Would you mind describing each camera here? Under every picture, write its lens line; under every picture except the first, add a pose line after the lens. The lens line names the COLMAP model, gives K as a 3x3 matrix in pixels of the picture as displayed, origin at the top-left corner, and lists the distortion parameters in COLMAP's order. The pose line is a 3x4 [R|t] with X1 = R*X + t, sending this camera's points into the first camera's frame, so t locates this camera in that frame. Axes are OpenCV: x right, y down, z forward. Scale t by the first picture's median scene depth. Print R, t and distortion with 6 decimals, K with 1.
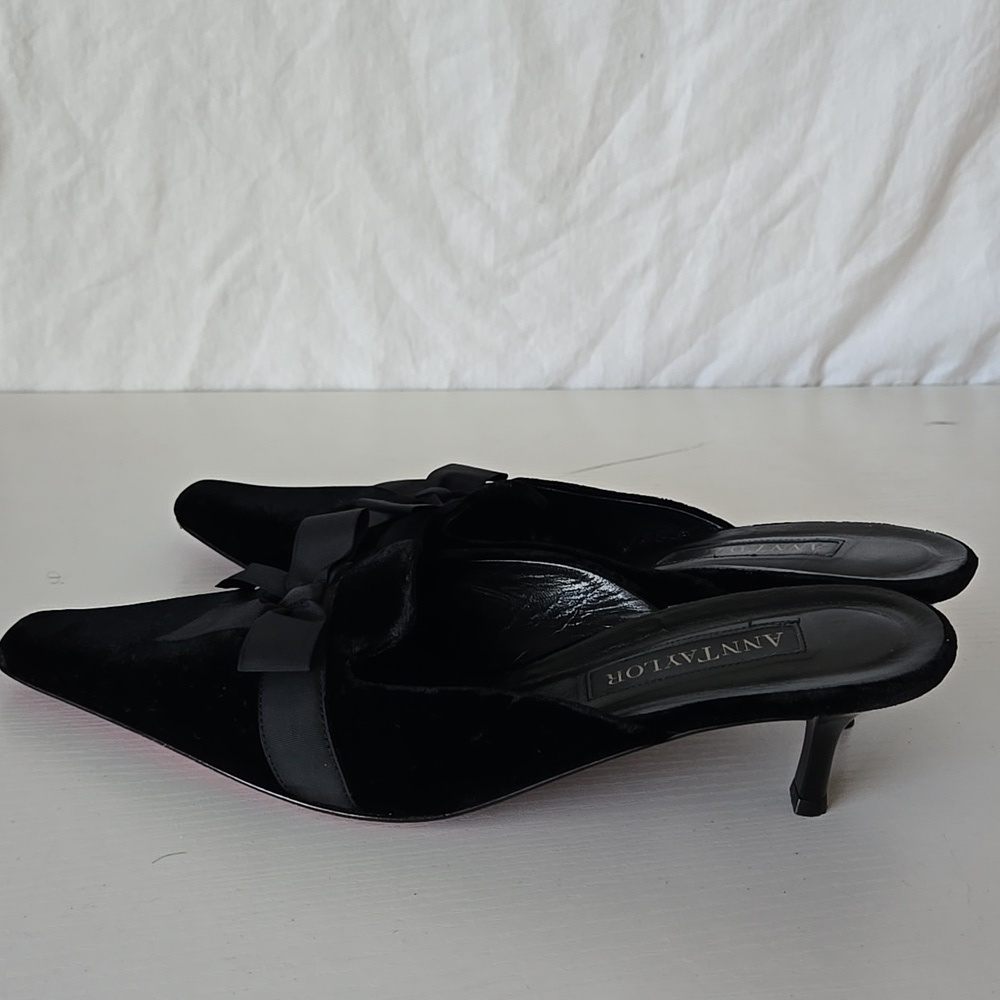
lens RADIAL K [[1586.3, 0, 500.6], [0, 1586.3, 502.9], [0, 0, 1]] dist [0.076353, 0.000000]
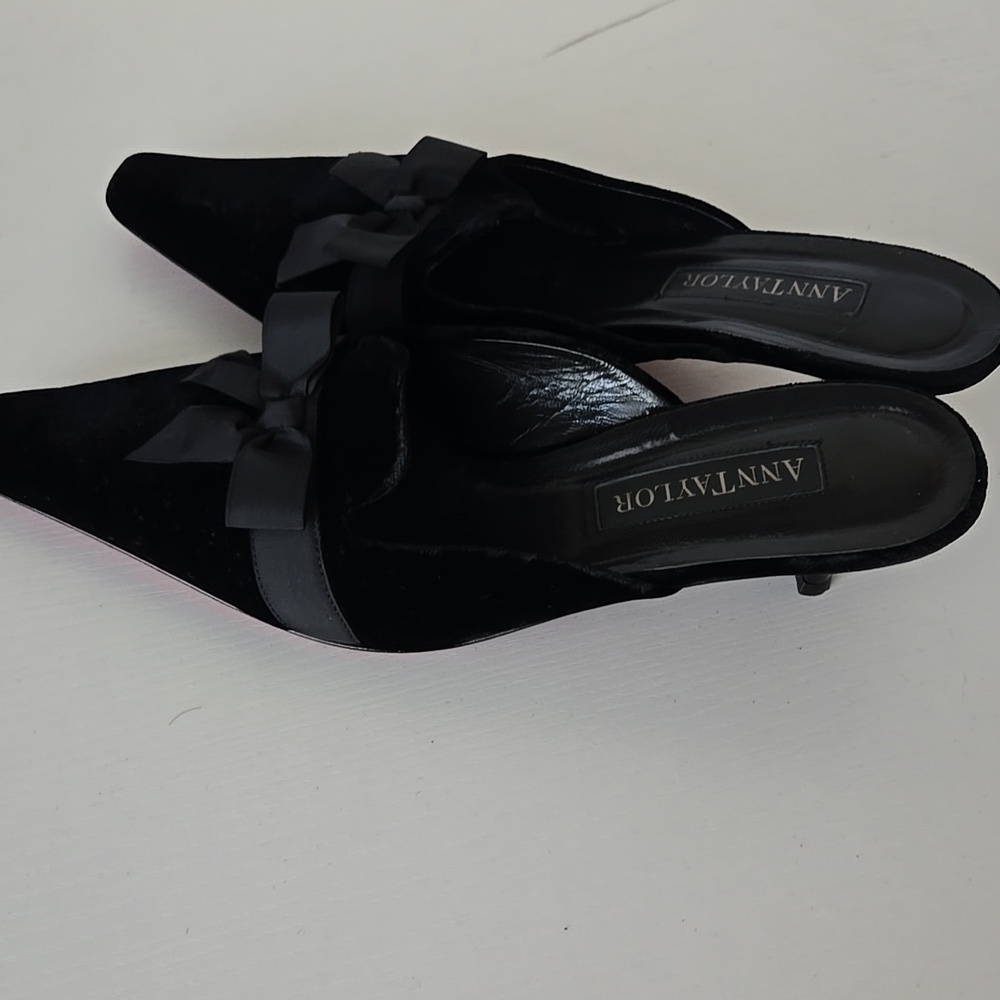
lens RADIAL K [[1586.3, 0, 502.7], [0, 1586.3, 499.7], [0, 0, 1]] dist [0.076353, 0.000000]
pose [[0.998150, -0.051817, 0.031800, -0.058619], [0.026766, 0.844174, 0.535400, -0.772425], [-0.054588, -0.533558, 0.844000, 0.390278]]
